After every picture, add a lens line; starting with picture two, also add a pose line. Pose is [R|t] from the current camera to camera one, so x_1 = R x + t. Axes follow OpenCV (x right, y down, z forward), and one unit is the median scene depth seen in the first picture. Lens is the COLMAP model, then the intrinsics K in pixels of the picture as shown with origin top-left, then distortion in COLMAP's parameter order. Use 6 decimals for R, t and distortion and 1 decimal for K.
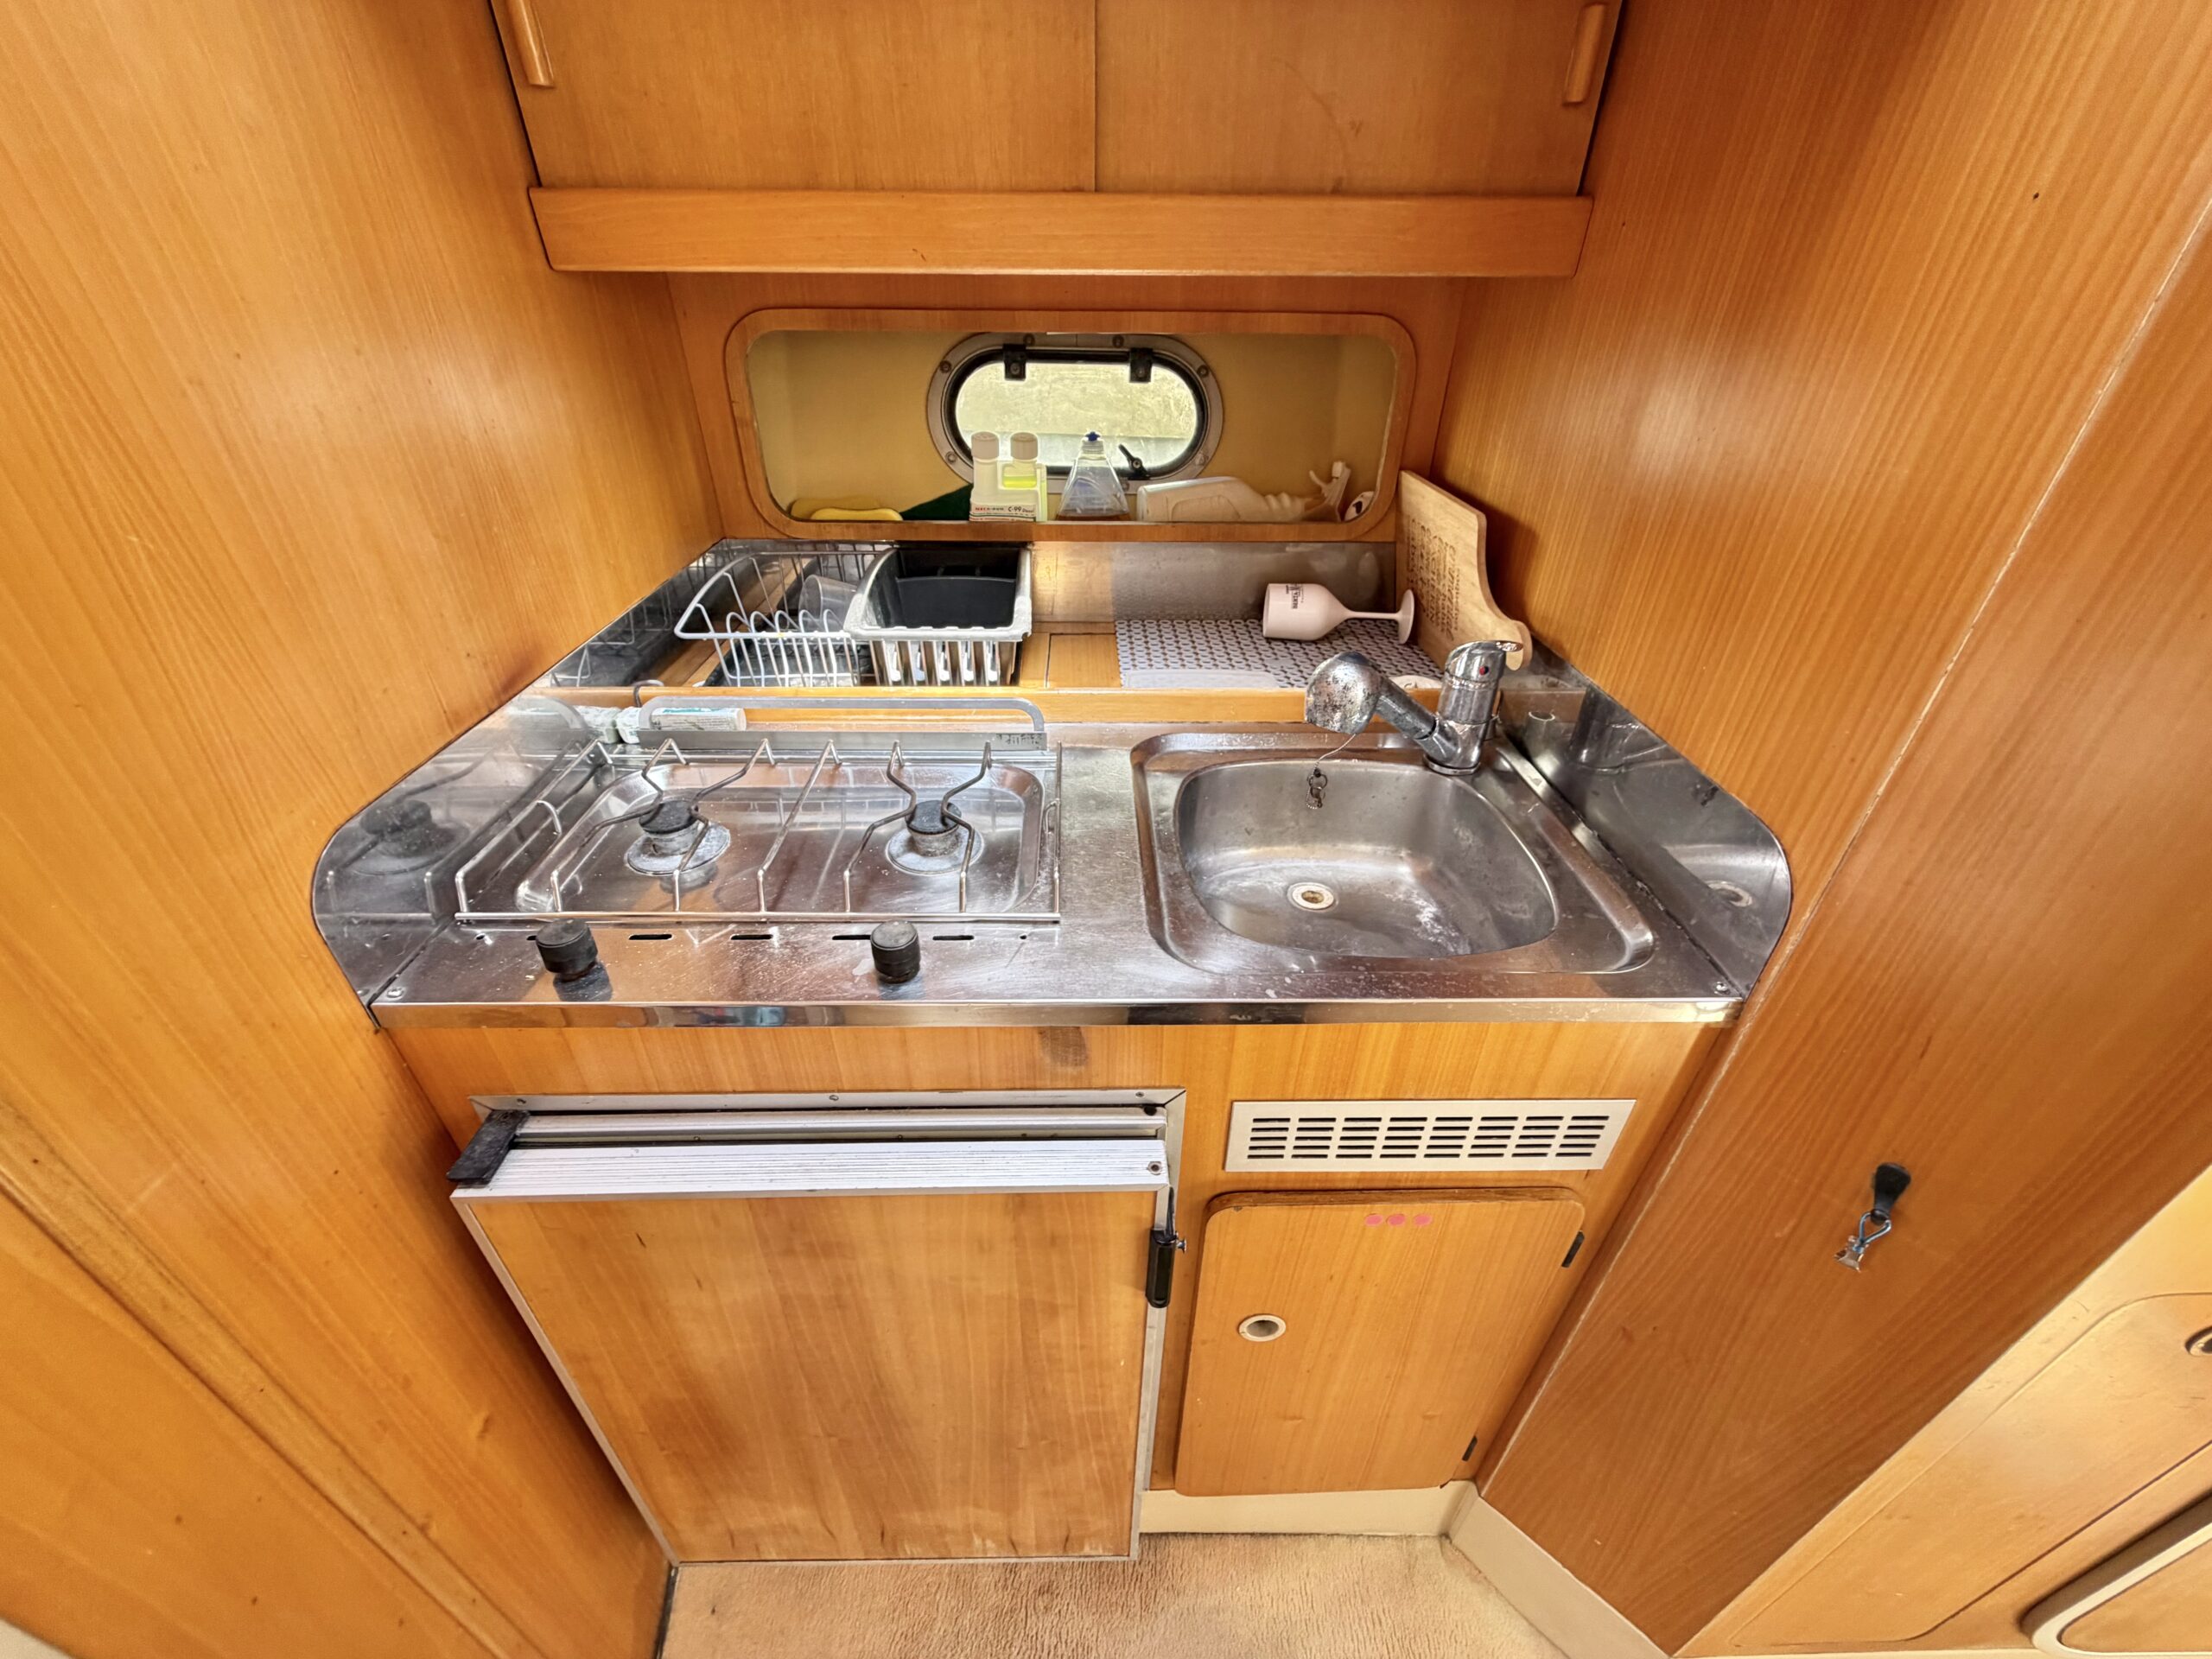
lens RADIAL K [[872.2, 0, 1090.2], [0, 872.2, 829.4], [0, 0, 1]] dist [0.000501, 0.000168]
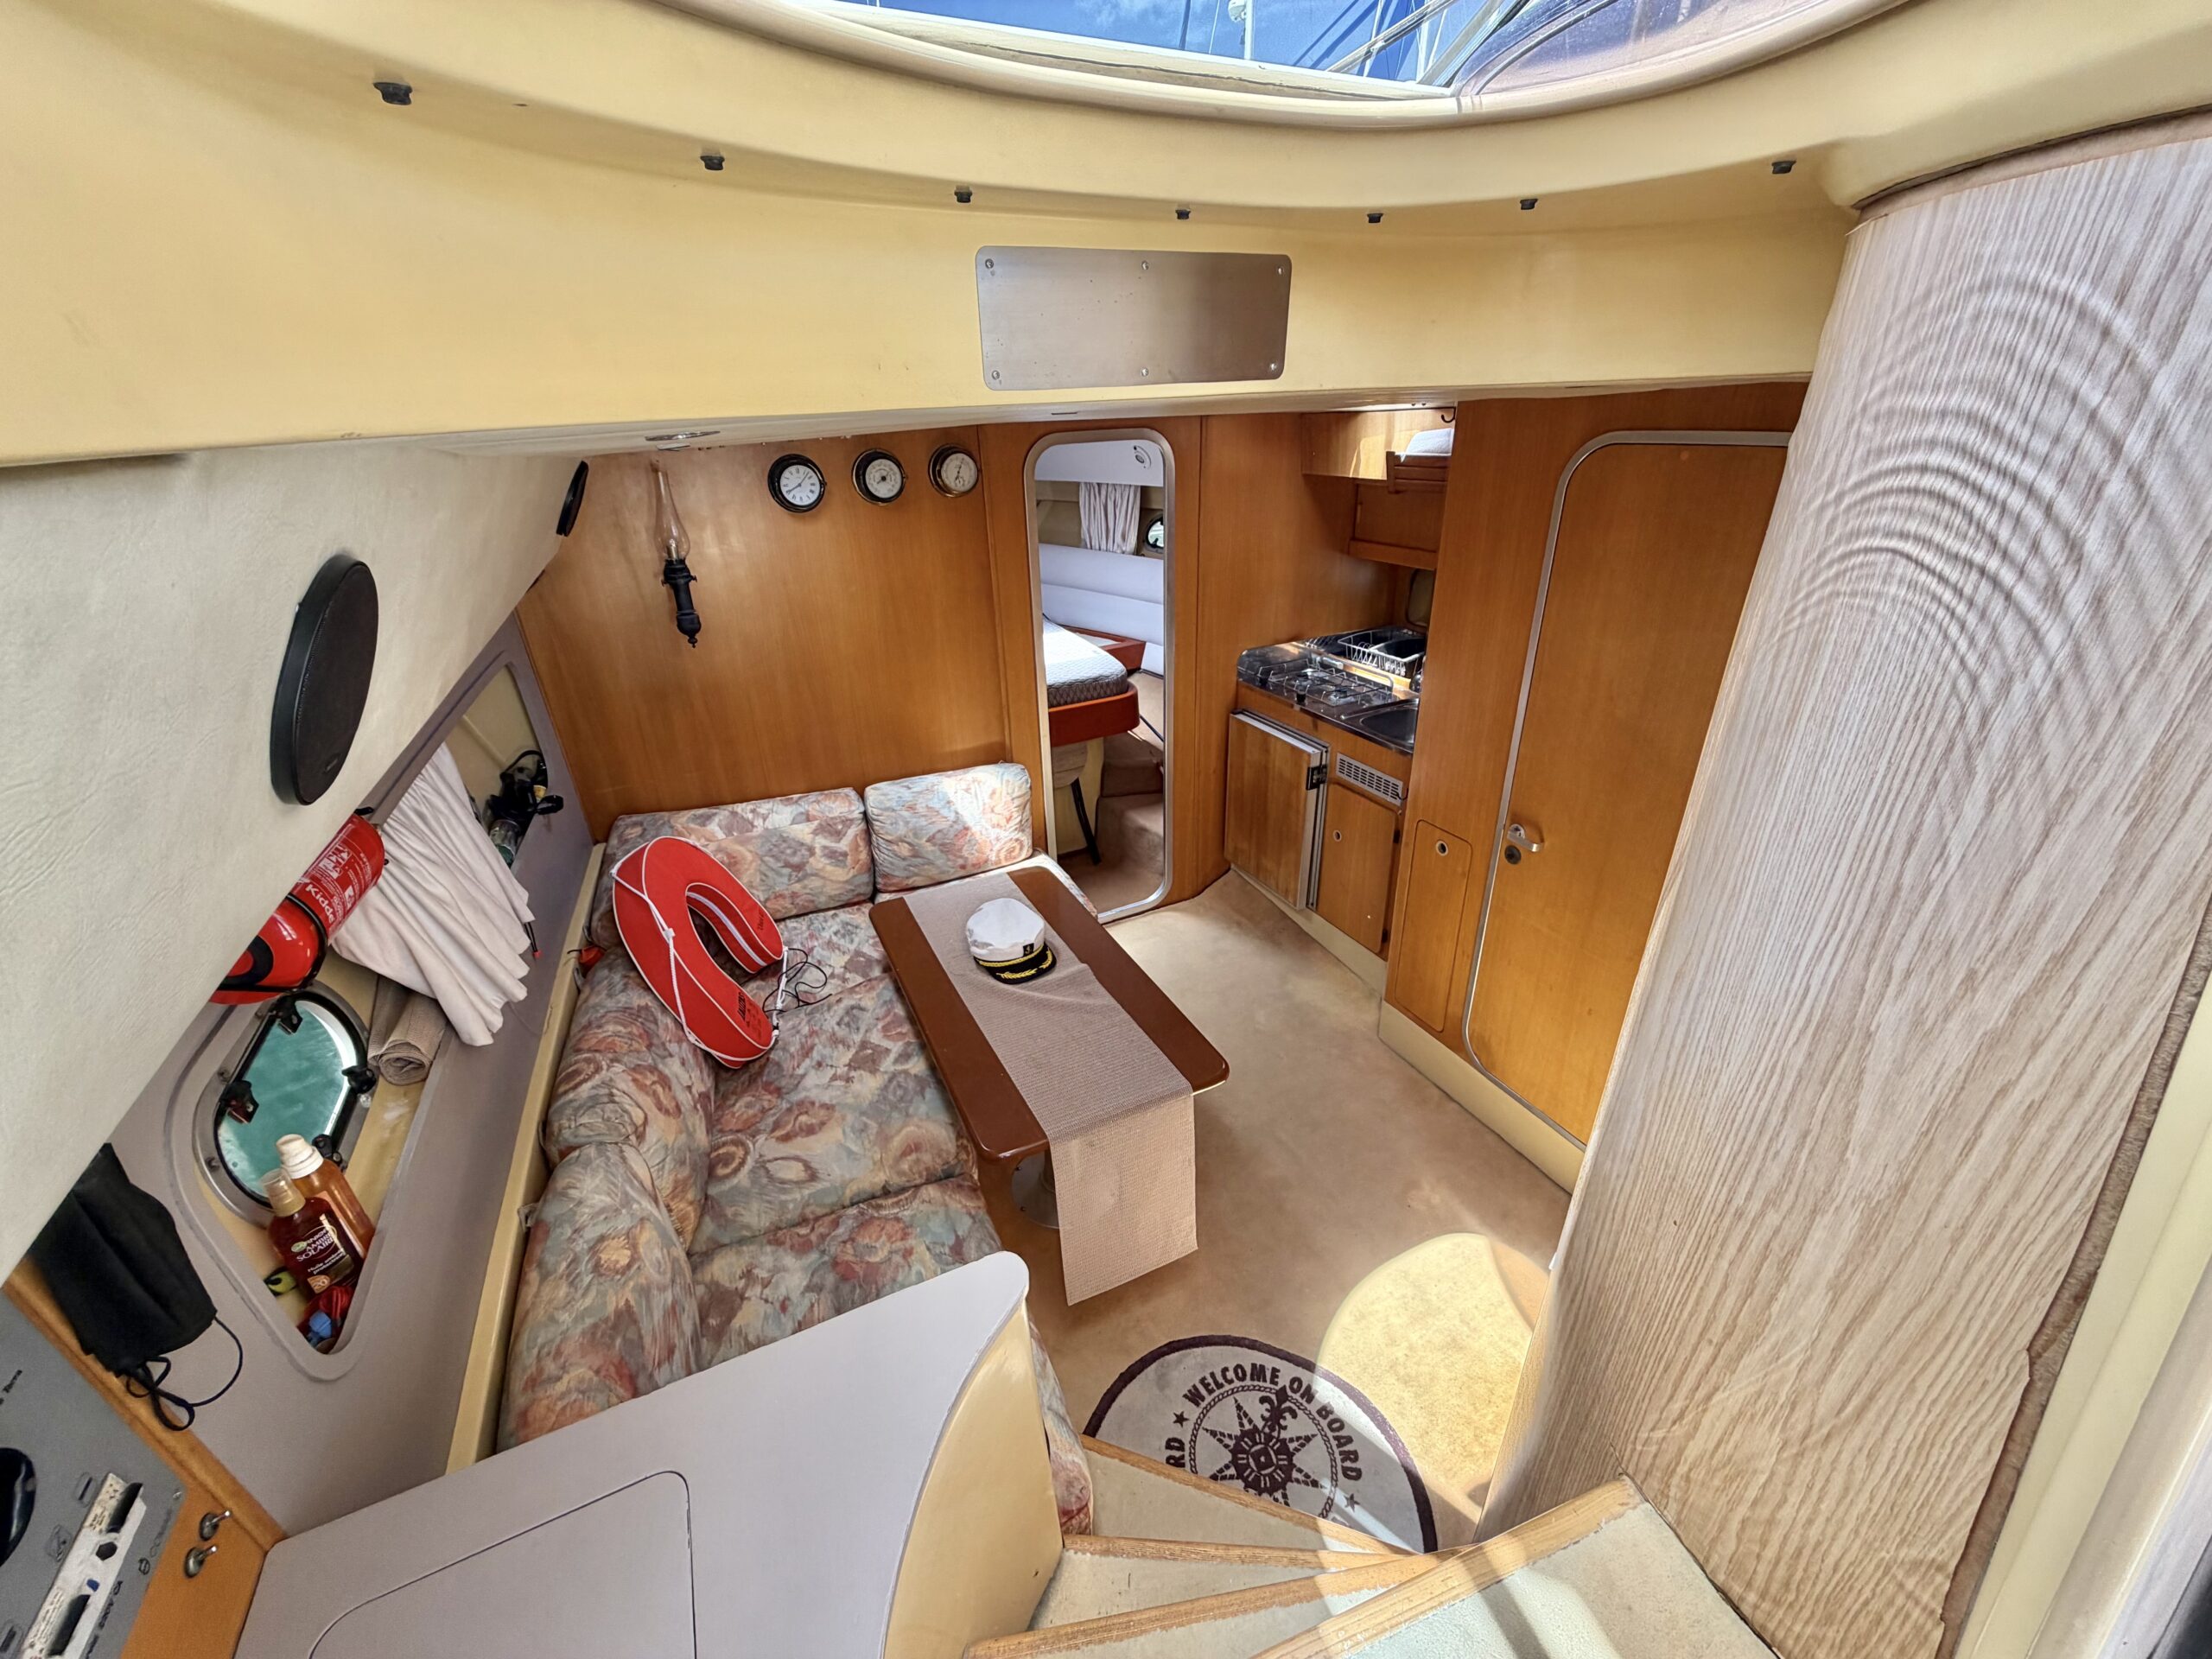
lens RADIAL K [[872.2, 0, 1090.2], [0, 872.2, 829.4], [0, 0, 1]] dist [0.000501, 0.000168]
pose [[0.423980, 0.378834, -0.822634, 2.592112], [-0.449021, 0.876745, 0.172331, 0.340638], [0.786525, 0.296315, 0.541827, -1.738893]]
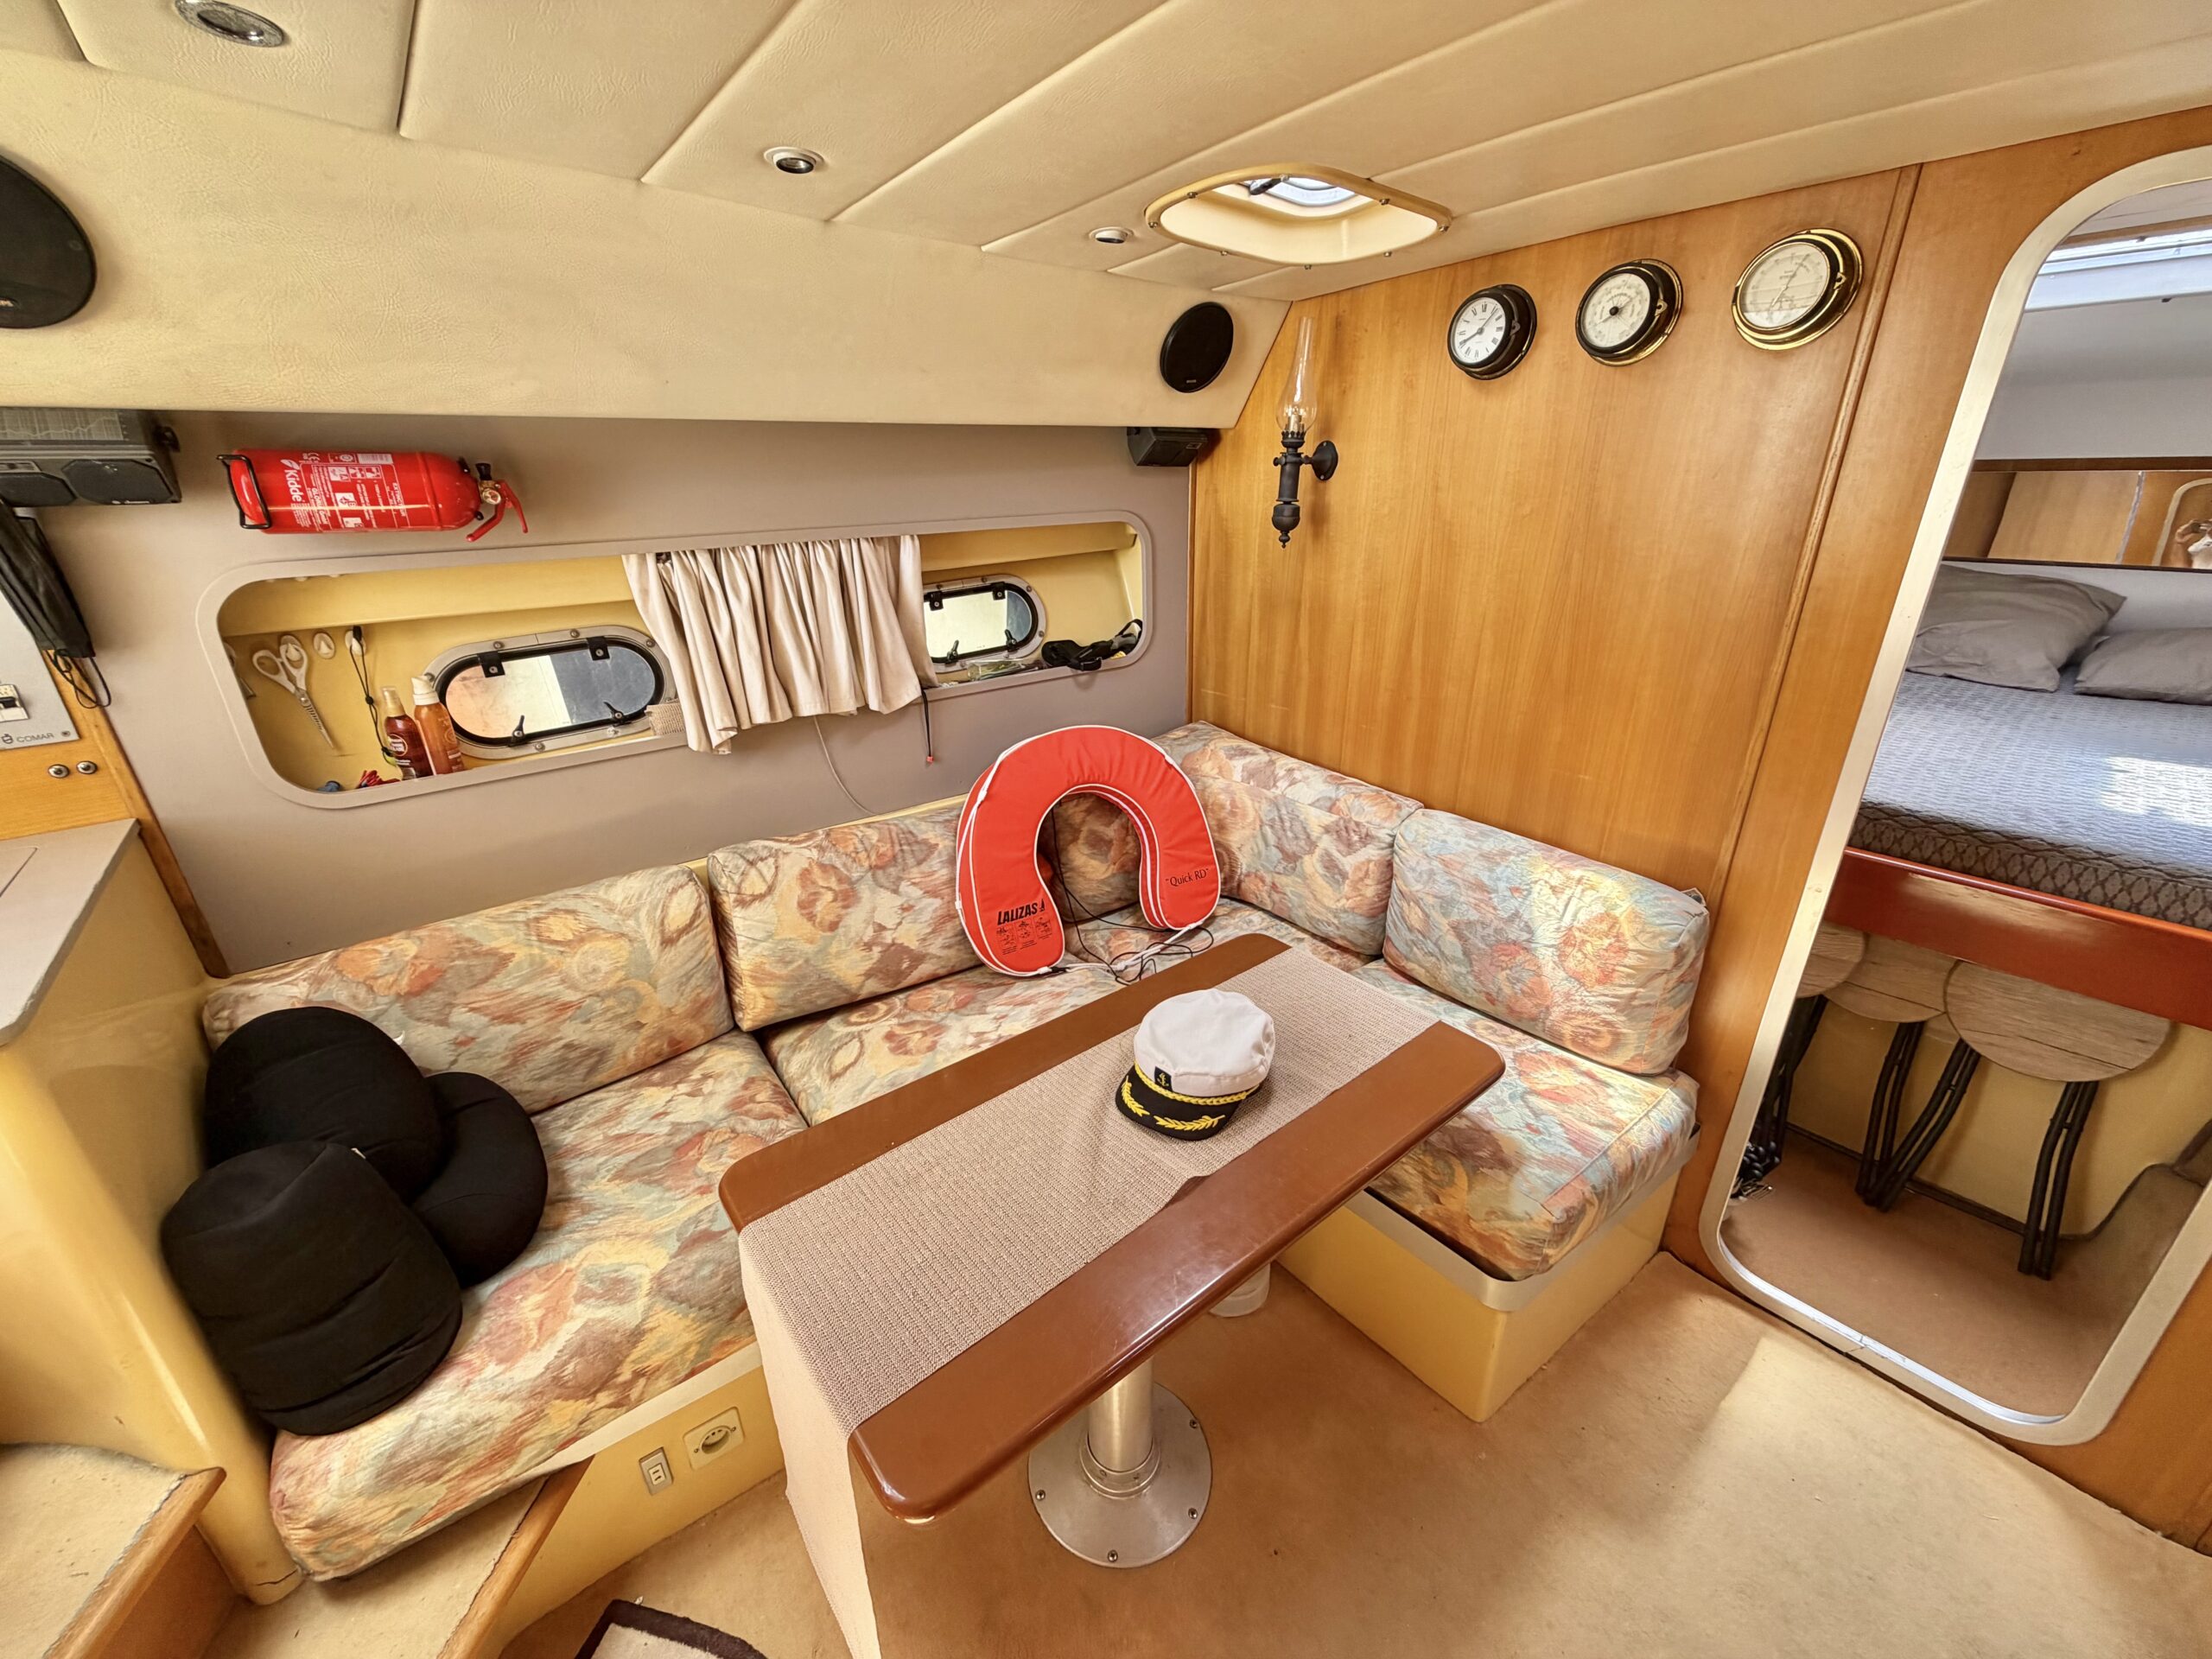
lens RADIAL K [[875.2, 0, 1106.0], [0, 875.2, 829.5], [0, 0, 1]] dist [0.001664, 0.000218]
pose [[-0.771860, 0.244164, -0.587041, 1.456397], [-0.331121, 0.633845, 0.698999, -0.075135], [0.542763, 0.733911, -0.408391, -0.240649]]
